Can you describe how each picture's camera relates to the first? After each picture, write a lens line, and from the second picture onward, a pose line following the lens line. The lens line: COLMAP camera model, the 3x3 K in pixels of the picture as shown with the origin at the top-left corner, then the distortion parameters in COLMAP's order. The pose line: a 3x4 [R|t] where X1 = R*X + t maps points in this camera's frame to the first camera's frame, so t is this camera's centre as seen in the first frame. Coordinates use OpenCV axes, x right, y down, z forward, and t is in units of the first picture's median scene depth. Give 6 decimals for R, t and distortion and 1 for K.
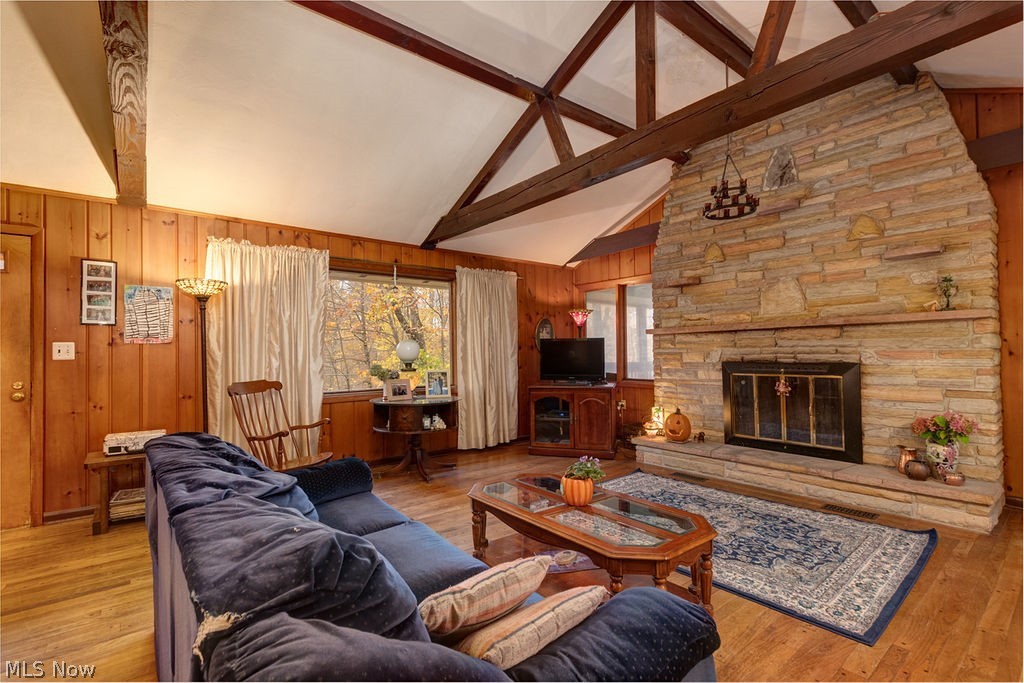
lens RADIAL K [[469.1, 0, 537.1], [0, 469.1, 355.5], [0, 0, 1]] dist [-0.001308, 0.000237]
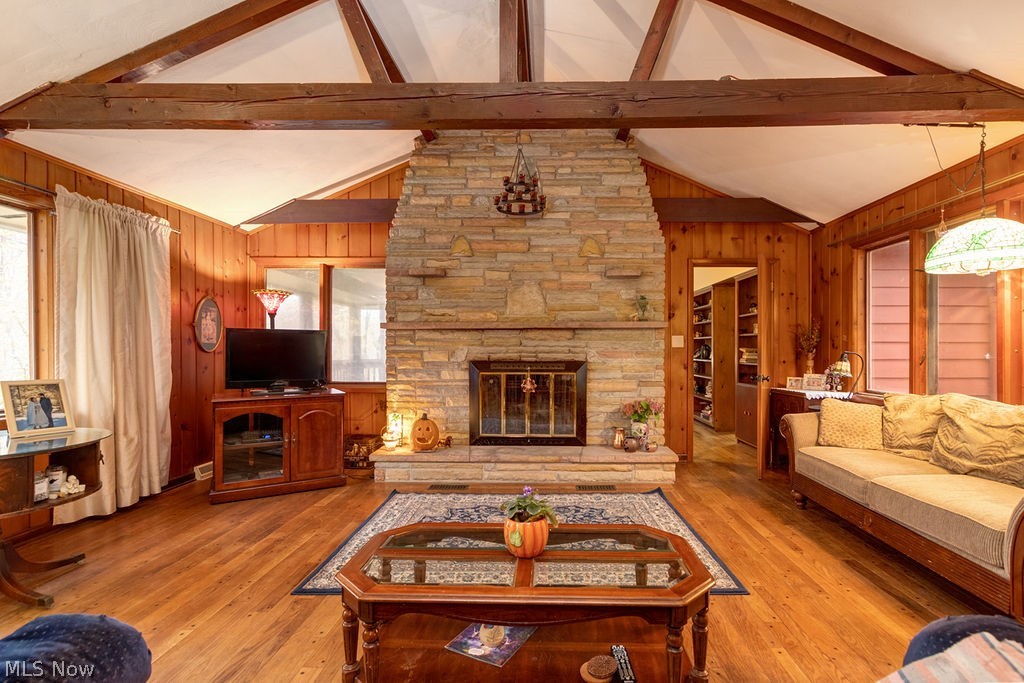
lens RADIAL K [[469.1, 0, 537.1], [0, 469.1, 355.5], [0, 0, 1]] dist [-0.001308, 0.000237]
pose [[0.657569, 0.002766, 0.753389, -0.258463], [-0.004735, 0.999989, 0.000461, 0.001648], [-0.753379, -0.003870, 0.657575, 0.280819]]
